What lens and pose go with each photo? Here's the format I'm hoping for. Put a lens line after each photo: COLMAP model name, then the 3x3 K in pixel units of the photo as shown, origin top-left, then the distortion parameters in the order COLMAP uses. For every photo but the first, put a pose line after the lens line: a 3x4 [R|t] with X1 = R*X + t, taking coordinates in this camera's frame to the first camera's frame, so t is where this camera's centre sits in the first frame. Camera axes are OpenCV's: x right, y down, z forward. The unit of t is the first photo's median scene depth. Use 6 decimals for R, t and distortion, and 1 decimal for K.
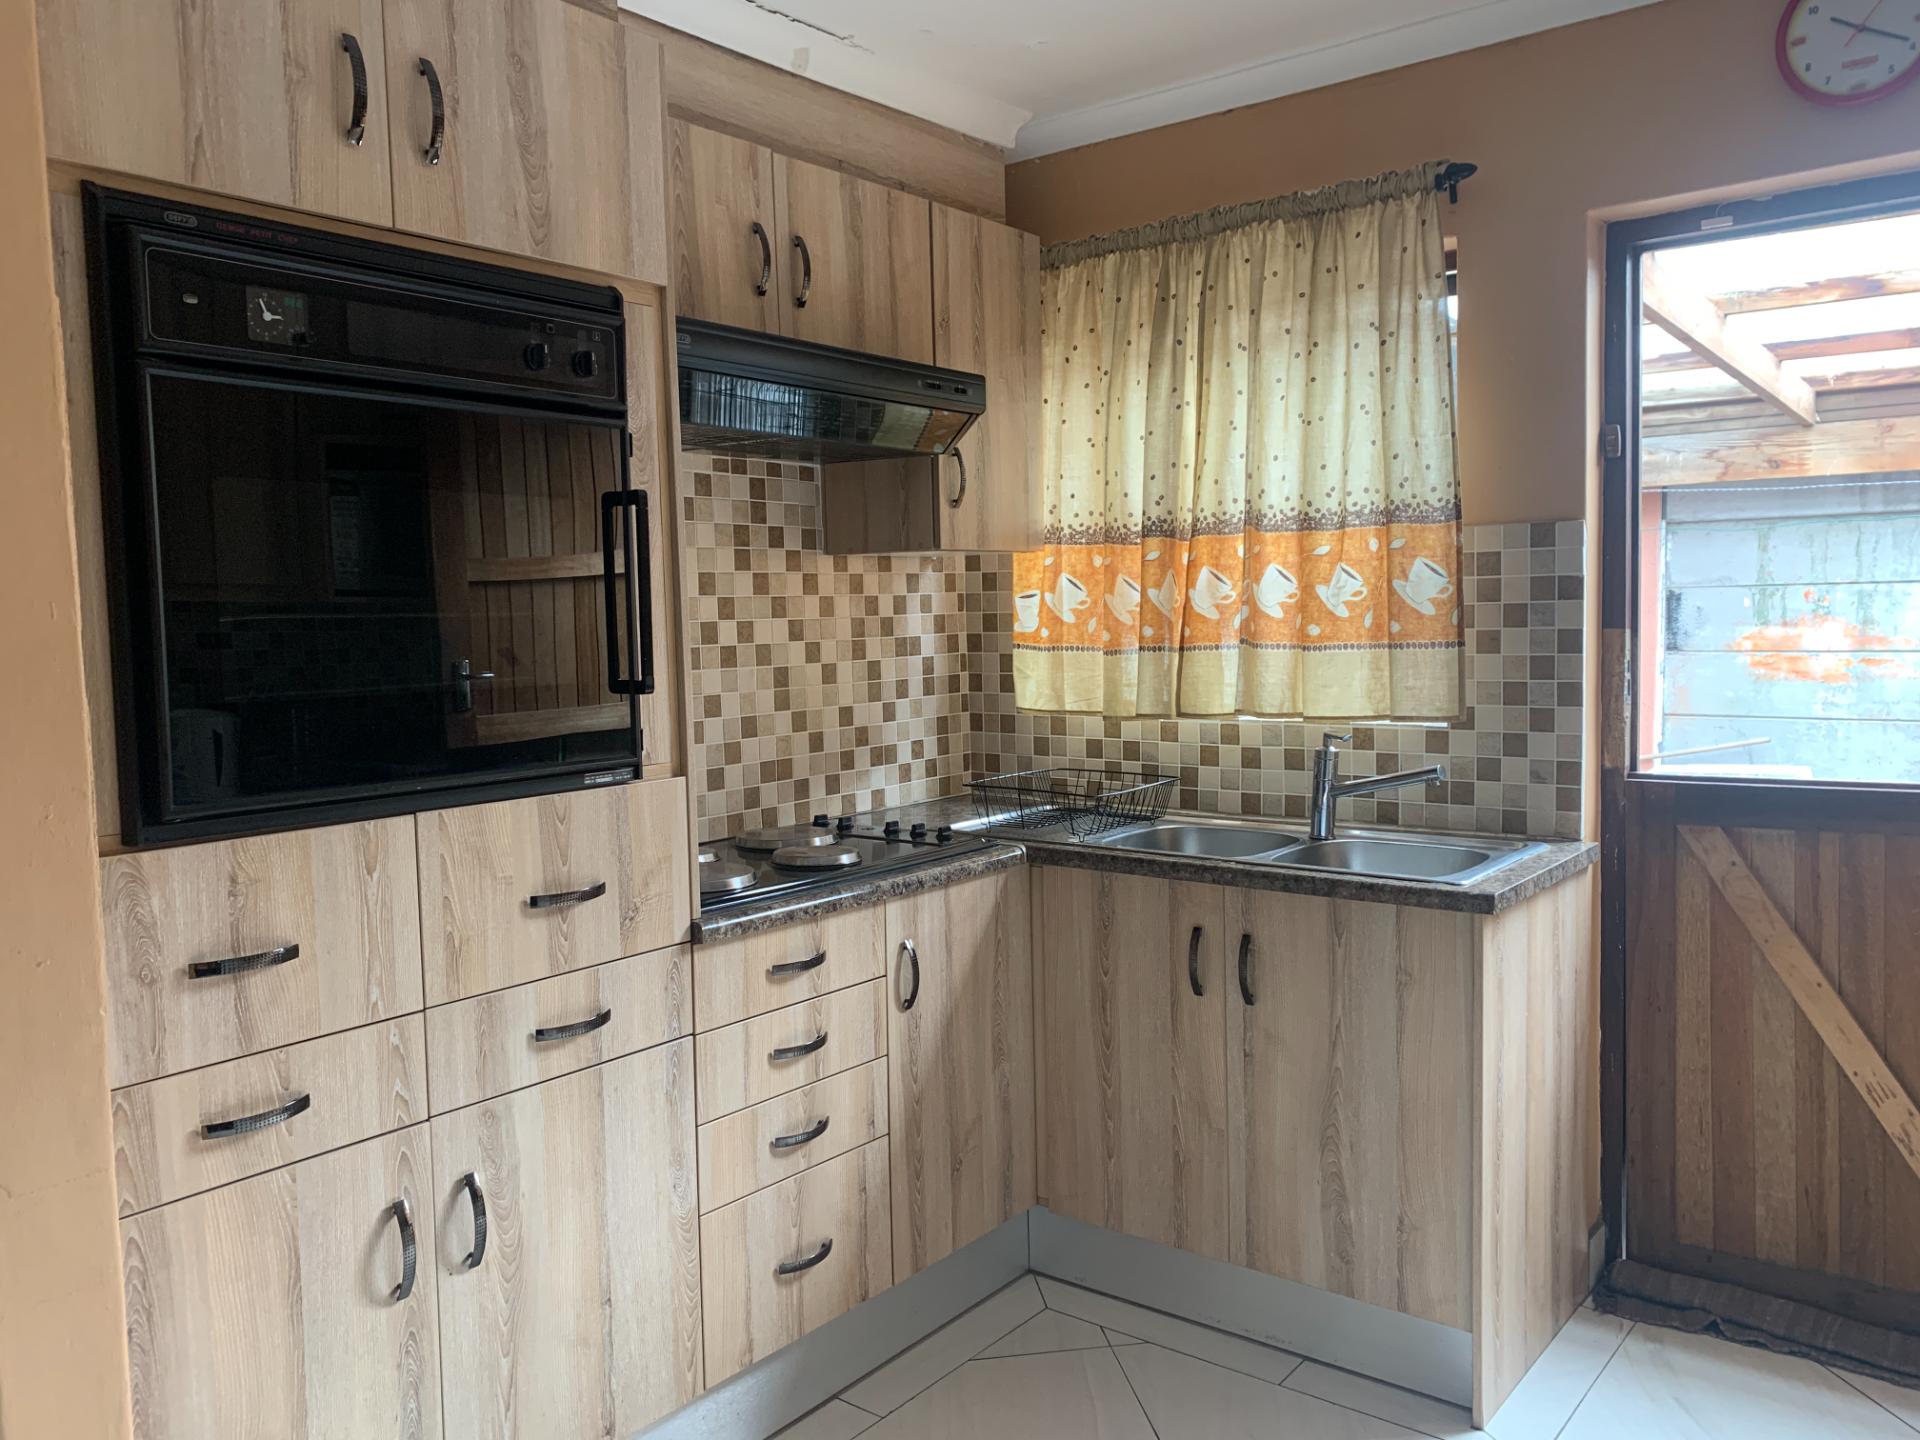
lens RADIAL K [[1475.5, 0, 939.7], [0, 1475.5, 728.2], [0, 0, 1]] dist [0.052952, -0.061503]
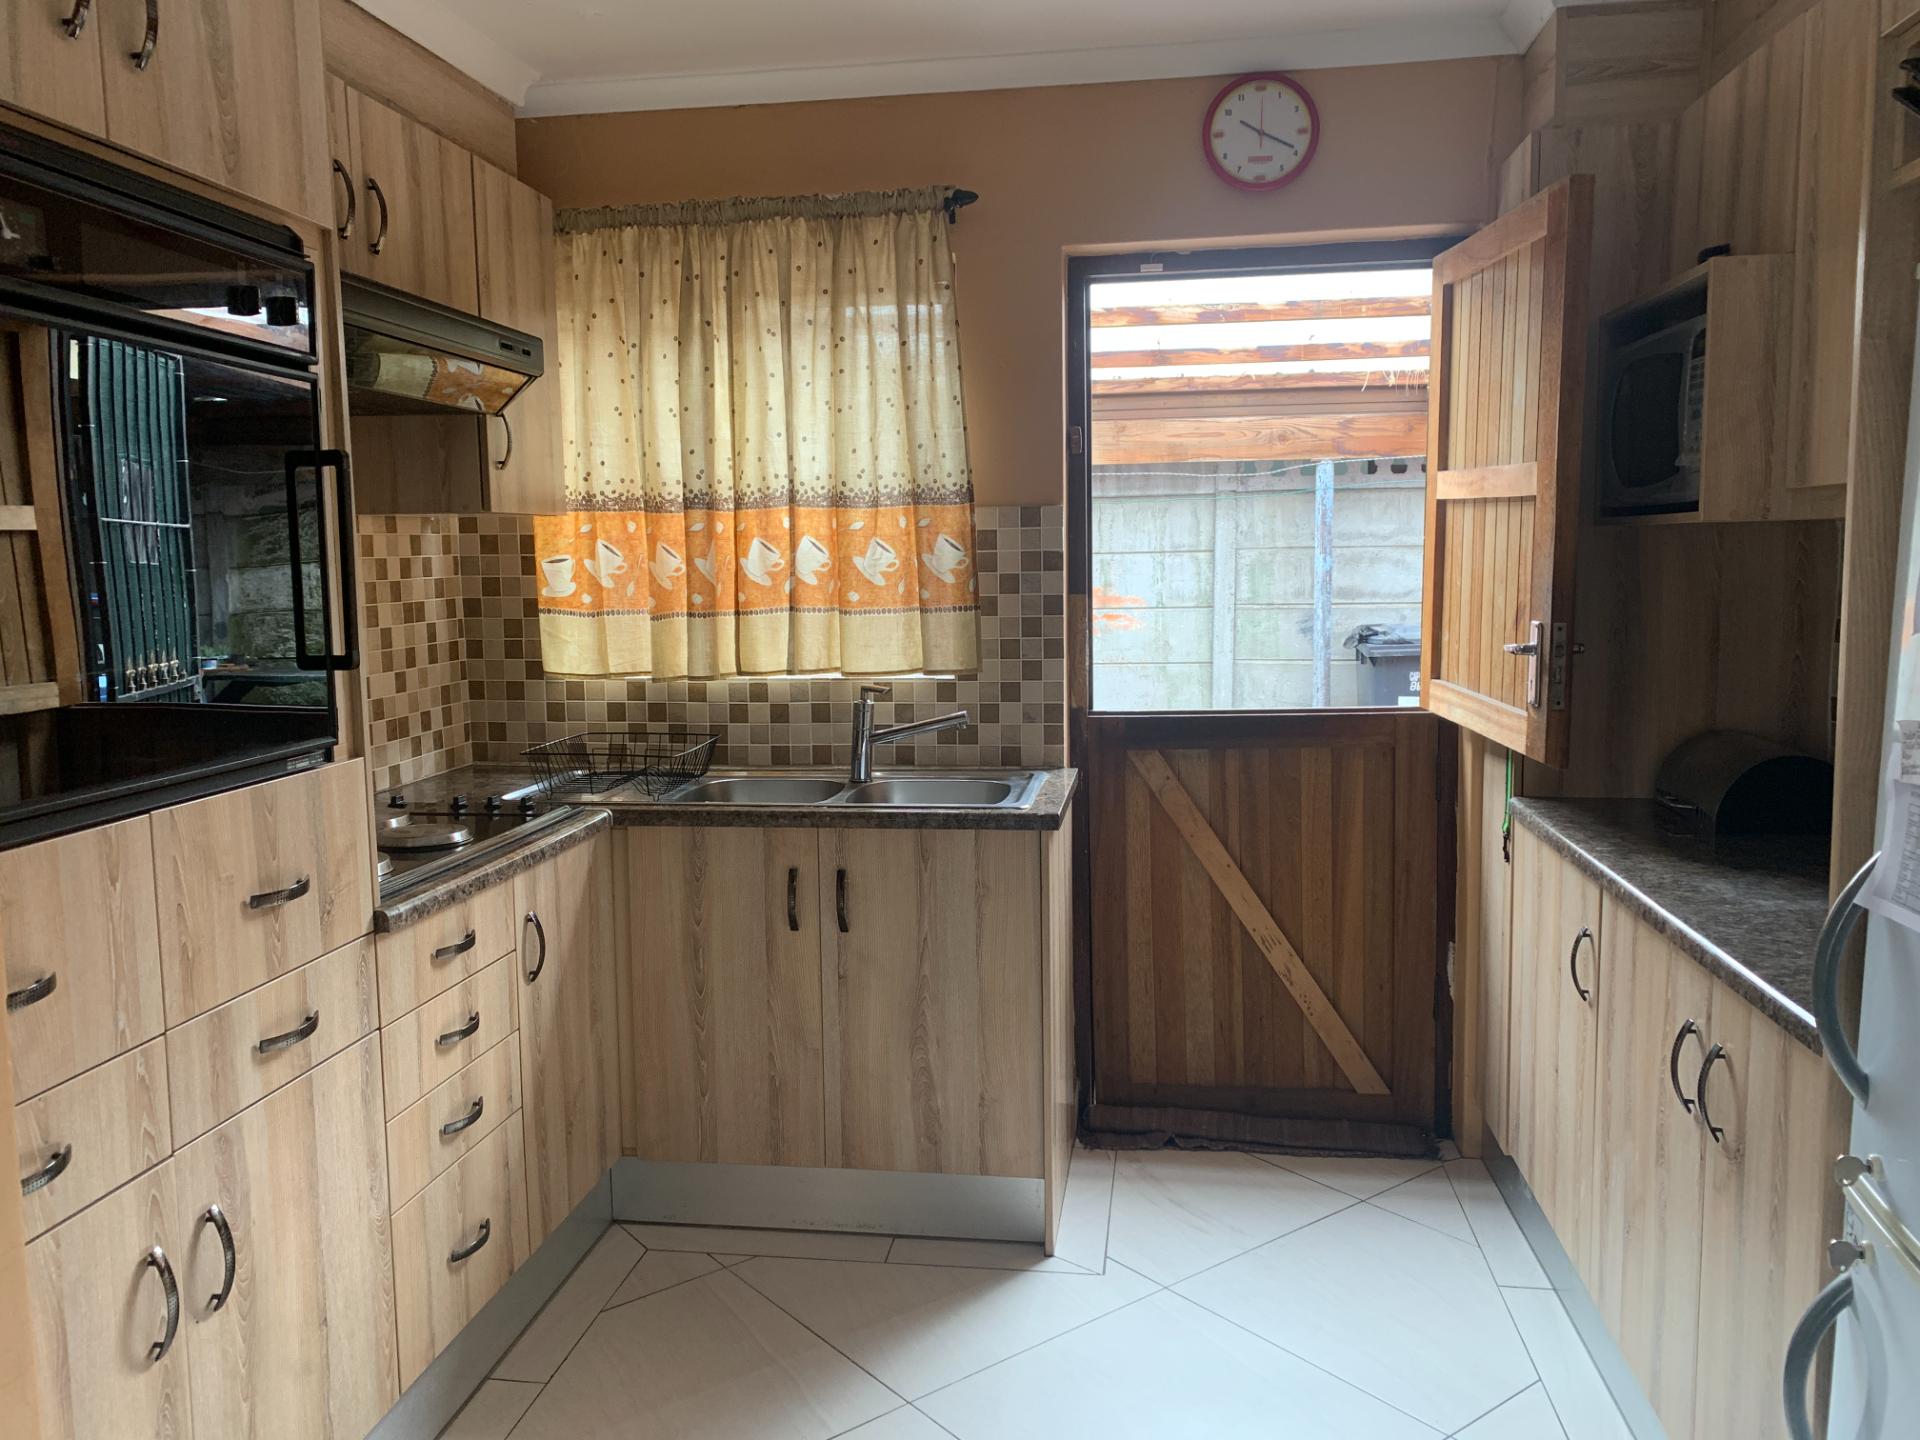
lens RADIAL K [[1475.5, 0, 931.4], [0, 1475.5, 725.1], [0, 0, 1]] dist [0.052952, -0.061503]
pose [[0.869234, -0.048455, 0.492020, -0.263878], [0.036040, 0.998748, 0.034687, -0.005785], [-0.493085, -0.012418, 0.869892, 0.001925]]
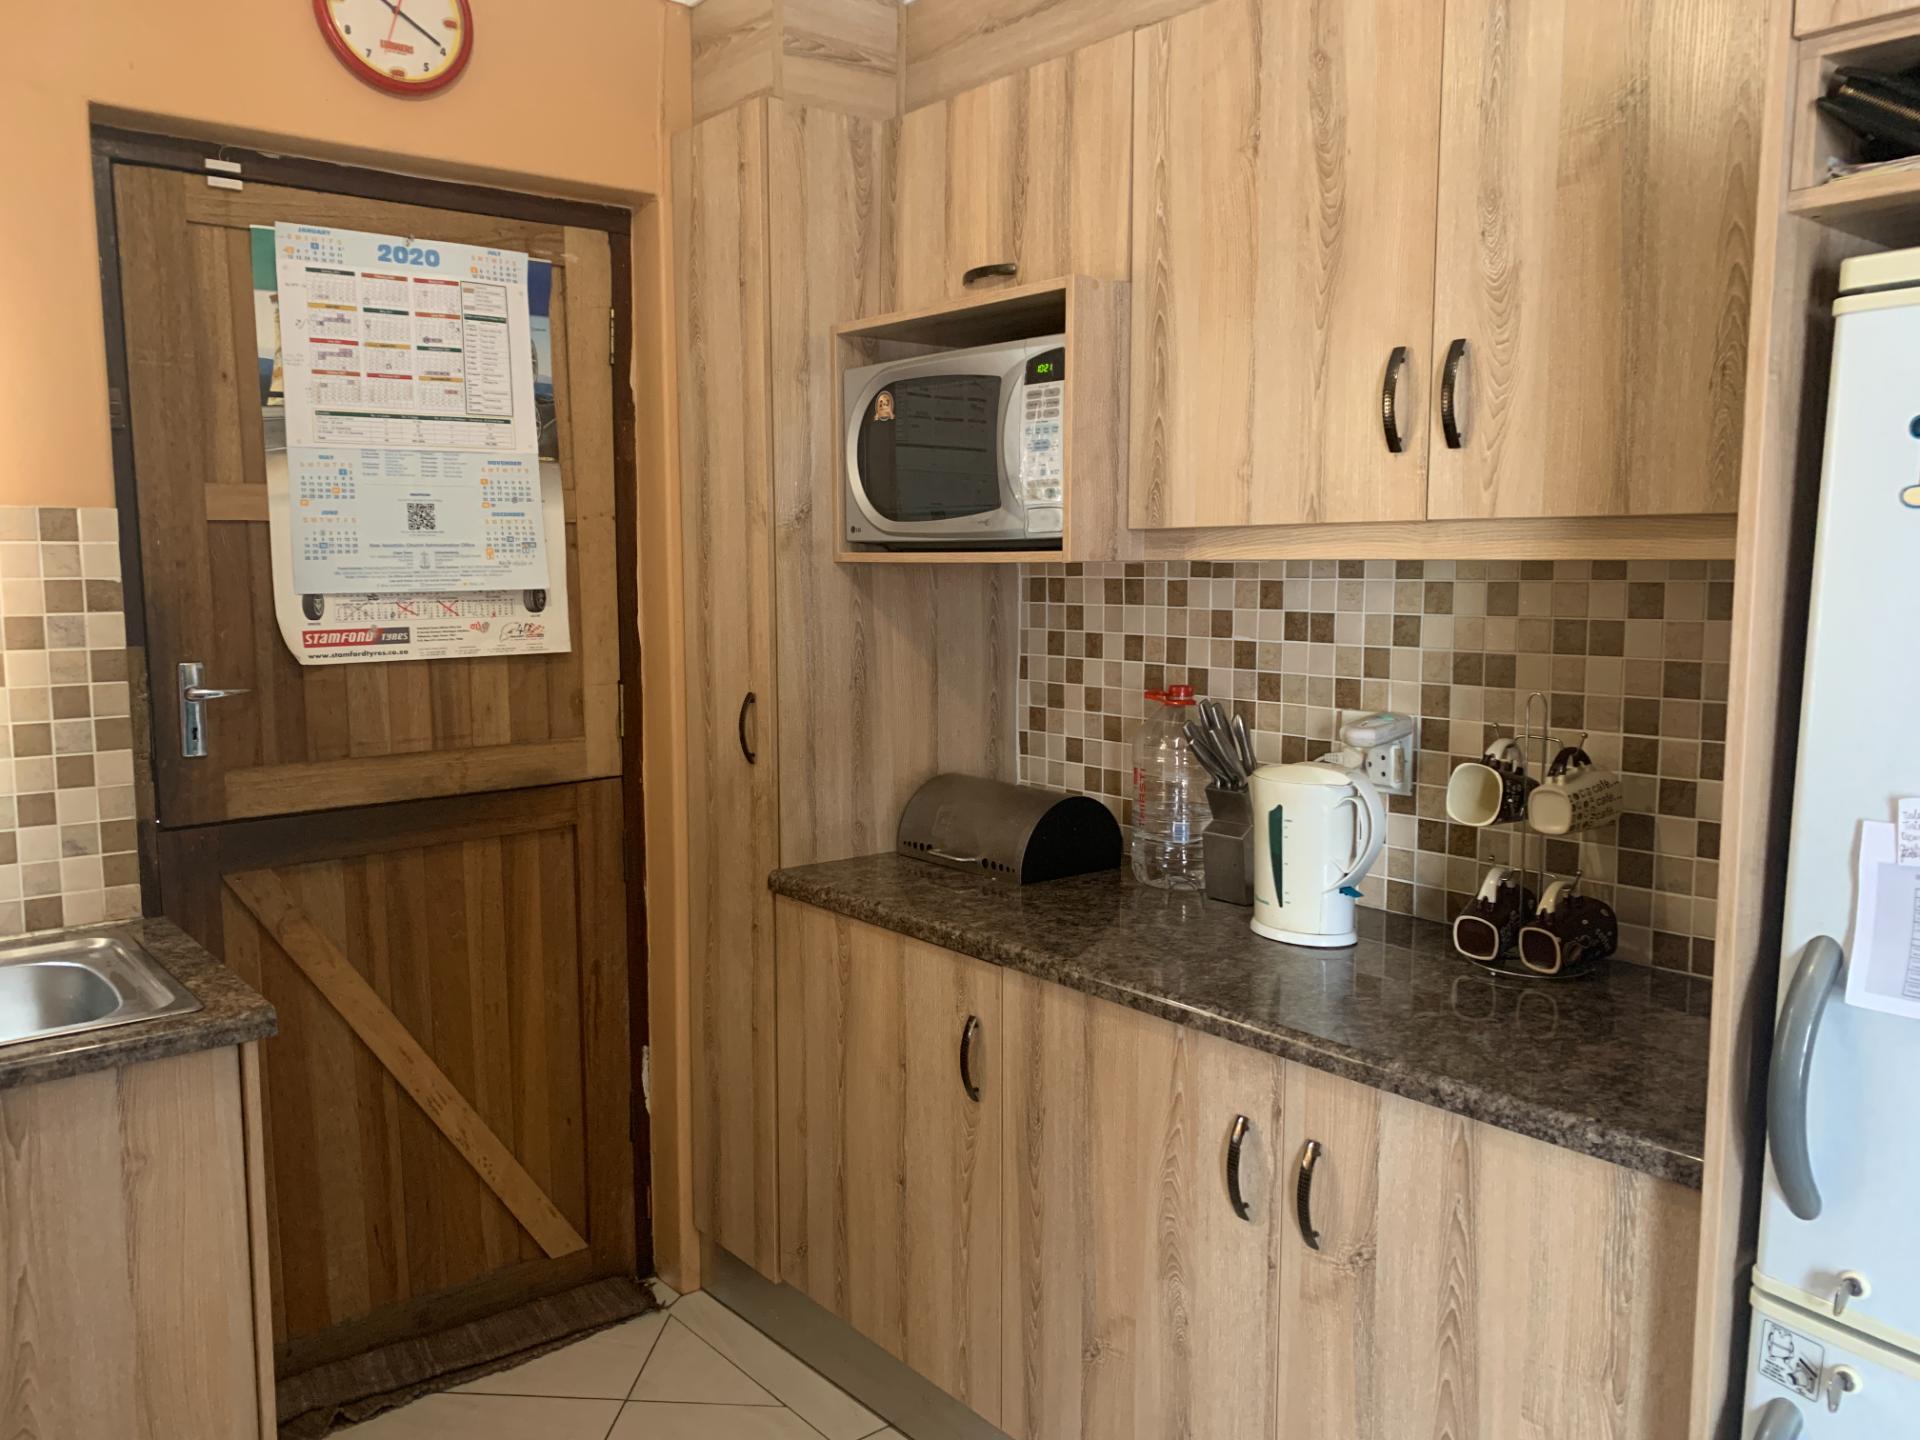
lens RADIAL K [[1475.5, 0, 908.0], [0, 1475.5, 730.6], [0, 0, 1]] dist [0.052952, -0.061503]
pose [[0.217395, -0.090423, 0.971886, -0.242871], [0.077139, 0.994177, 0.075242, -0.052630], [-0.973031, 0.058613, 0.223104, 0.438003]]
